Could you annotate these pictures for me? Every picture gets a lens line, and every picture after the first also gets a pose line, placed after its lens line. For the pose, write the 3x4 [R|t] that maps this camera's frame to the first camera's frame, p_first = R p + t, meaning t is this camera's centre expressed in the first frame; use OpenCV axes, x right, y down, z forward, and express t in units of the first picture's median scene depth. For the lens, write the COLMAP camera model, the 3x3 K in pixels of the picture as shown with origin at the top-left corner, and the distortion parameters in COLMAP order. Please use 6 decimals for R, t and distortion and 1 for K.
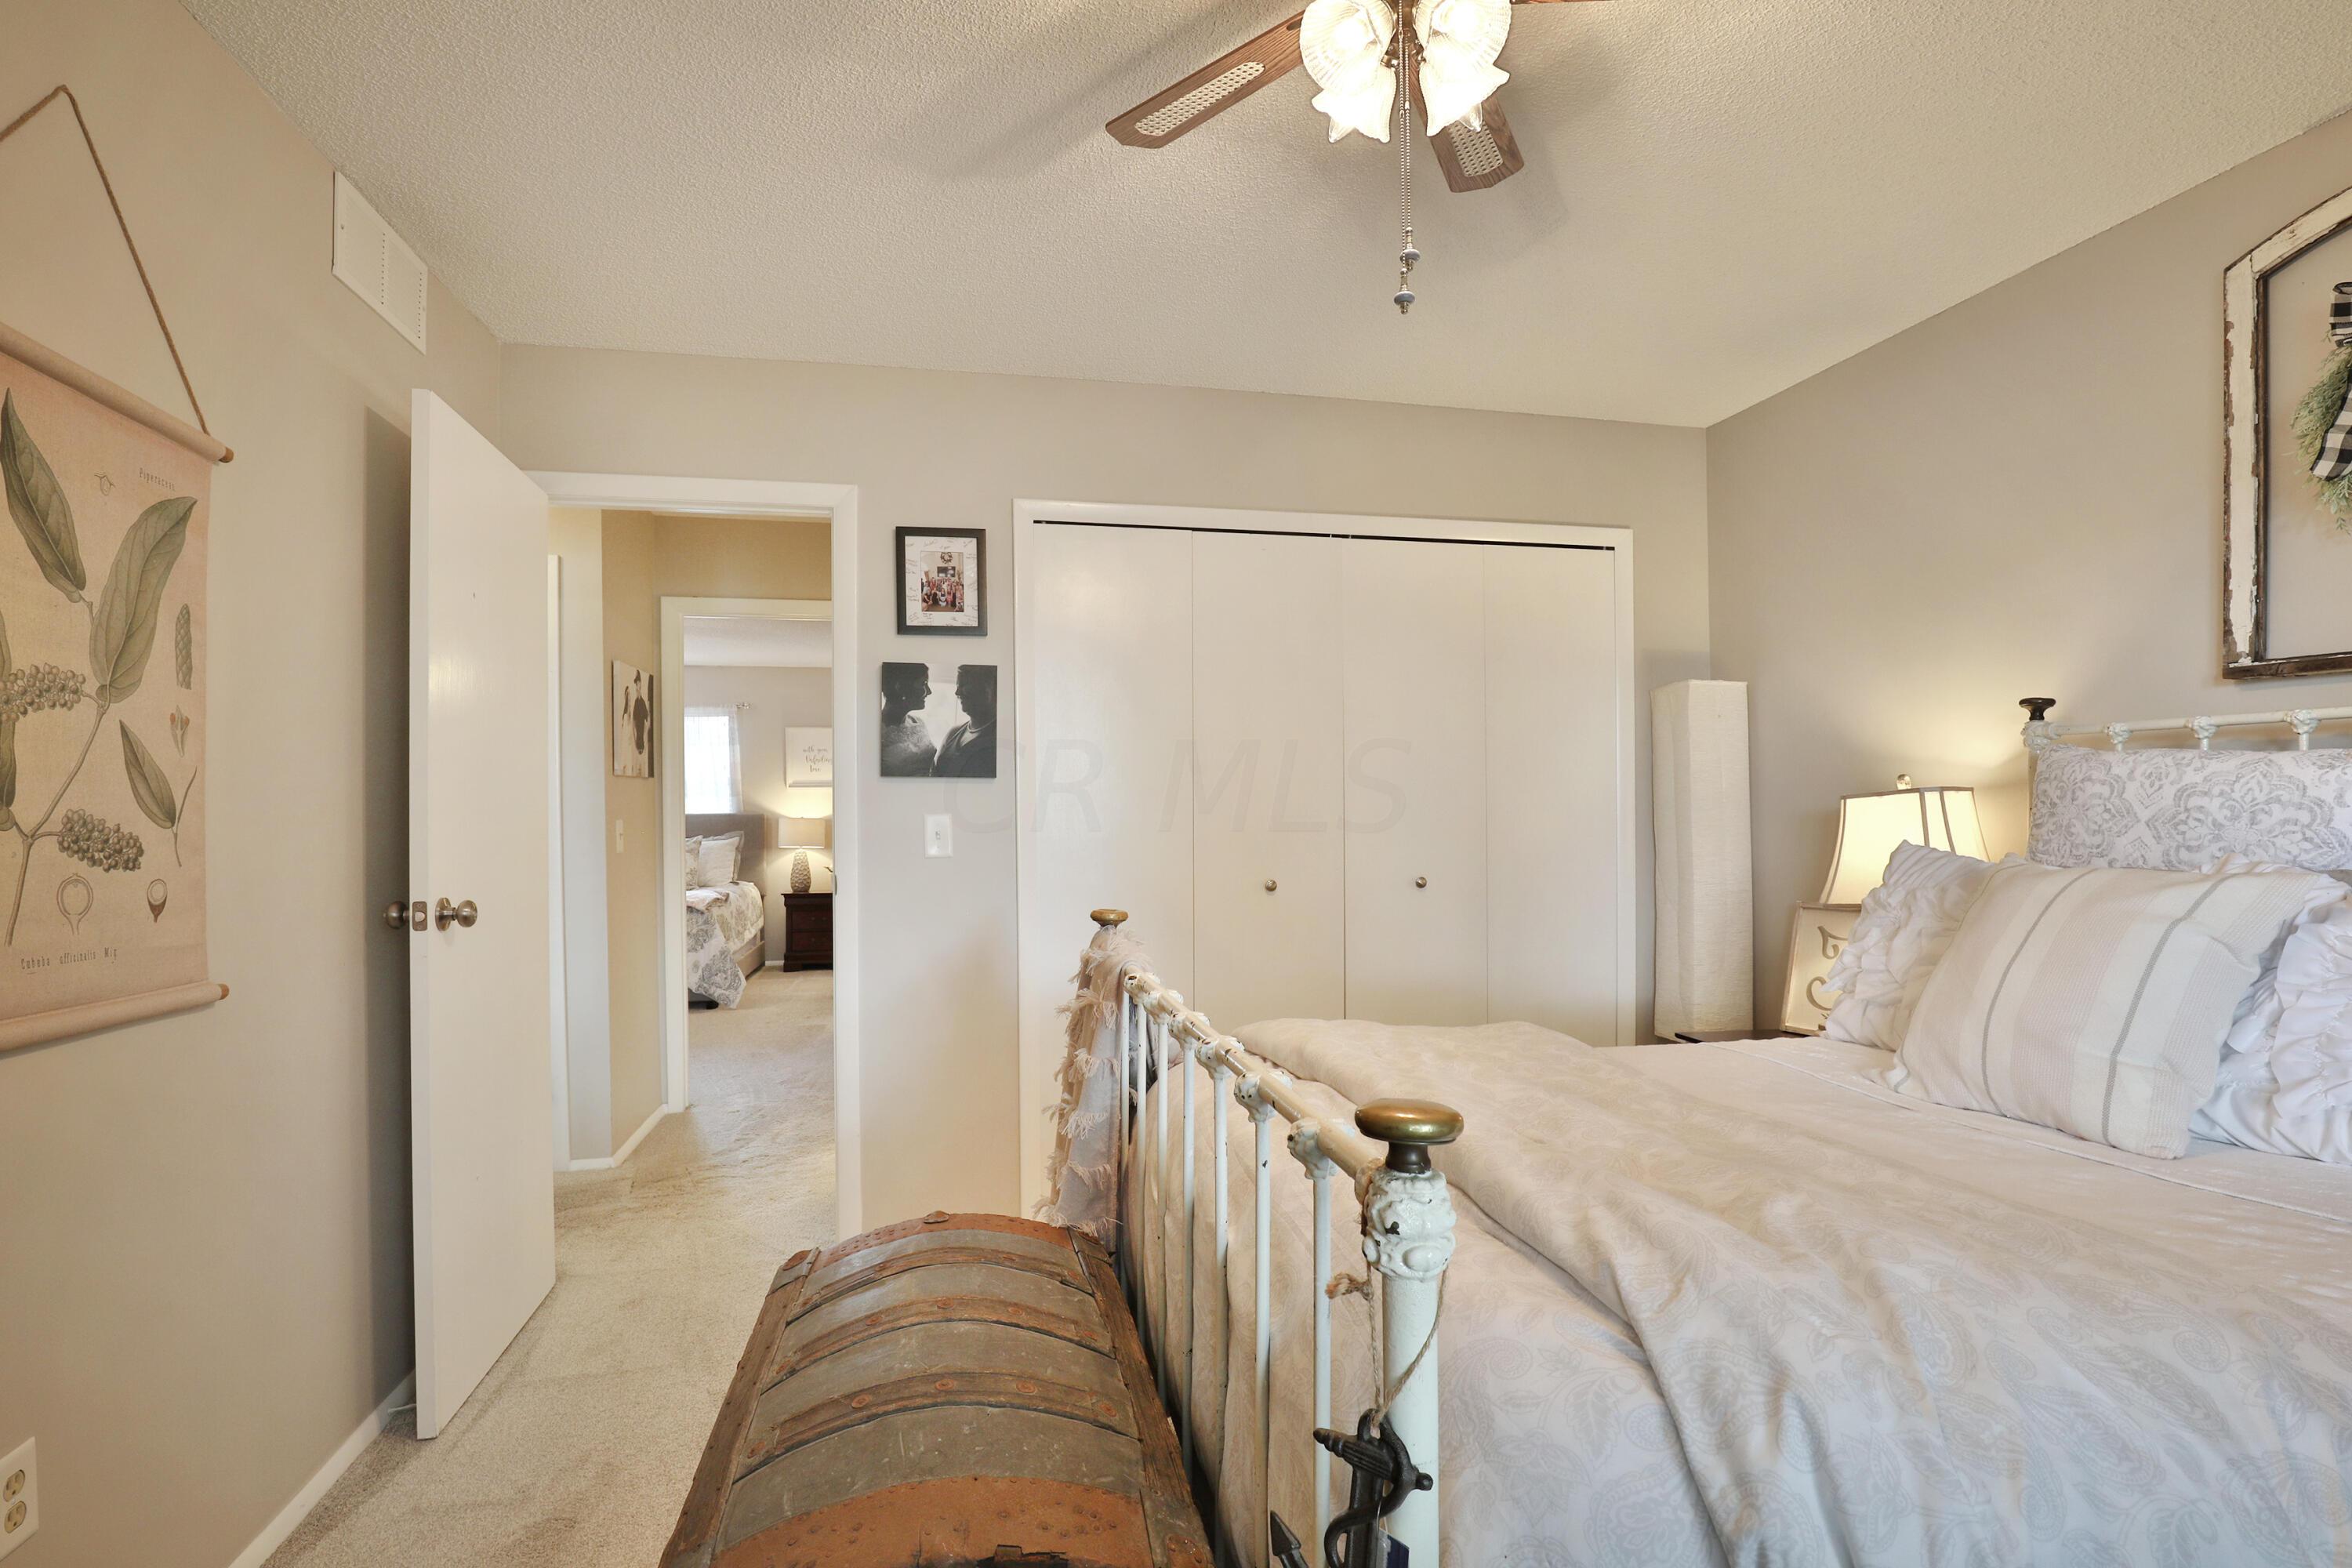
lens RADIAL K [[1126.4, 0, 1181.5], [0, 1126.4, 813.5], [0, 0, 1]] dist [-0.013113, 0.000127]
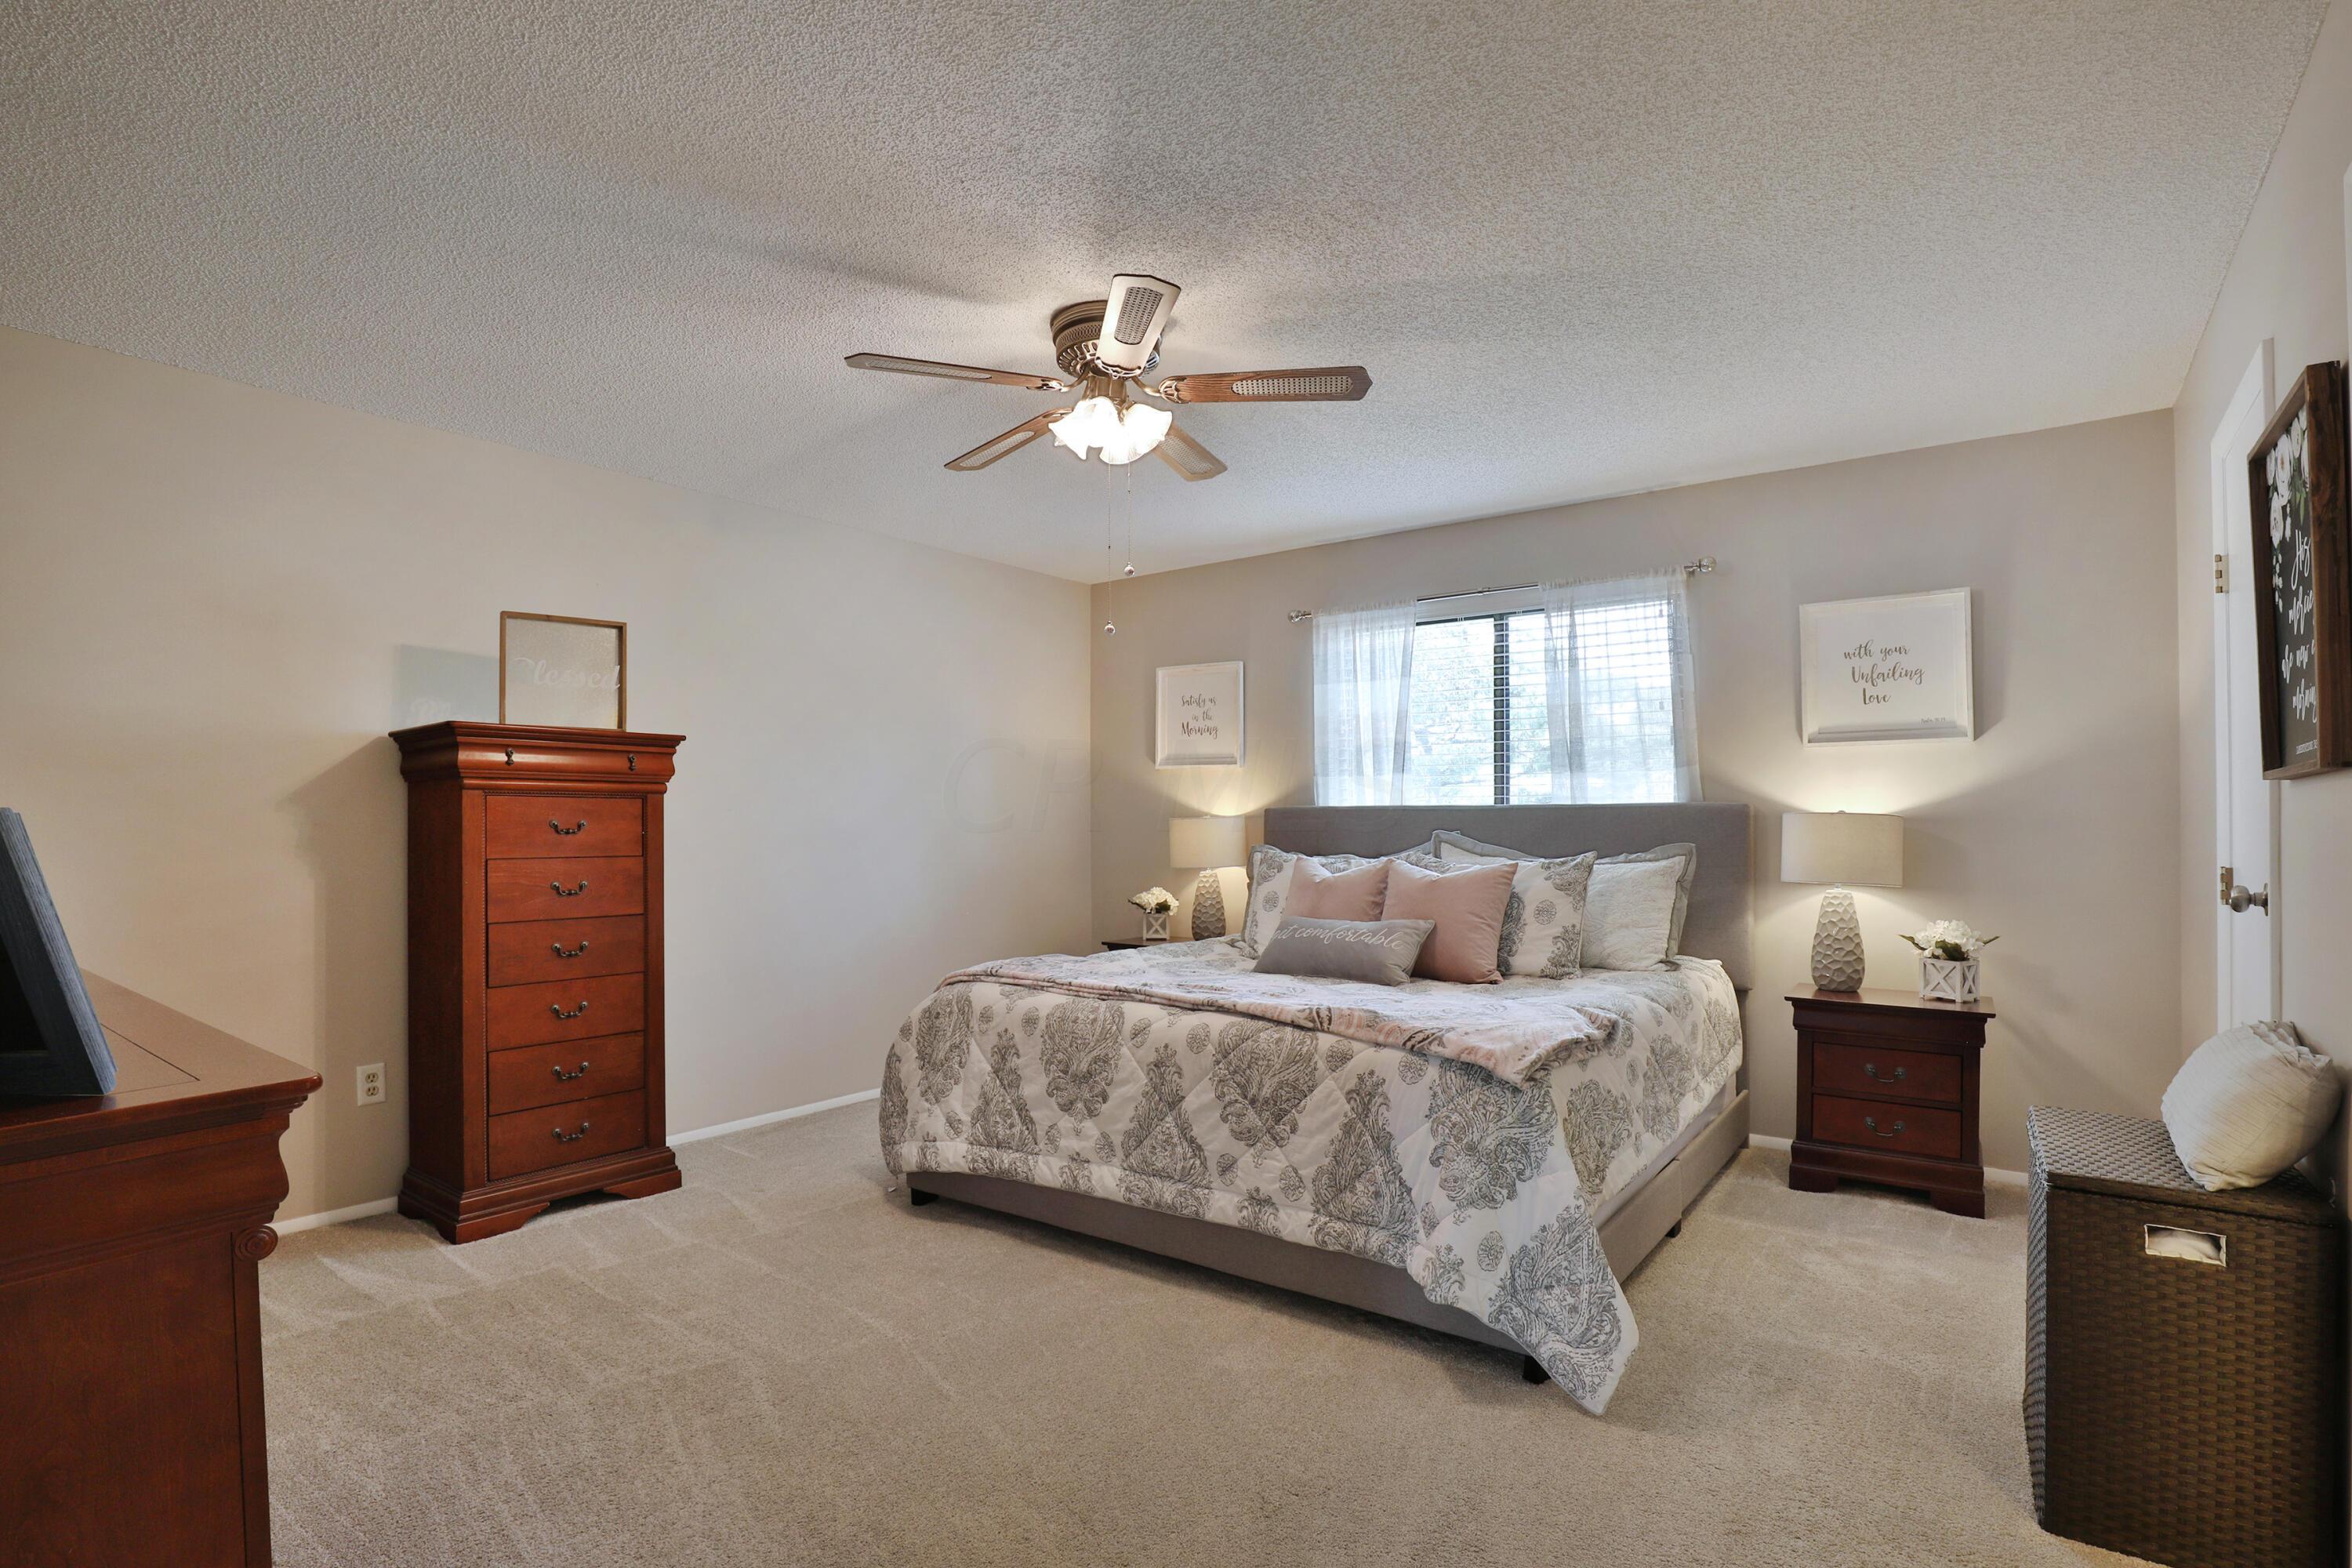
lens RADIAL K [[1126.4, 0, 1181.5], [0, 1126.4, 813.5], [0, 0, 1]] dist [-0.013113, 0.000127]
pose [[0.651698, 0.000841, -0.758478, -0.196906], [-0.001019, 0.999999, 0.000234, 0.004334], [0.758478, 0.000620, 0.651698, 0.589588]]
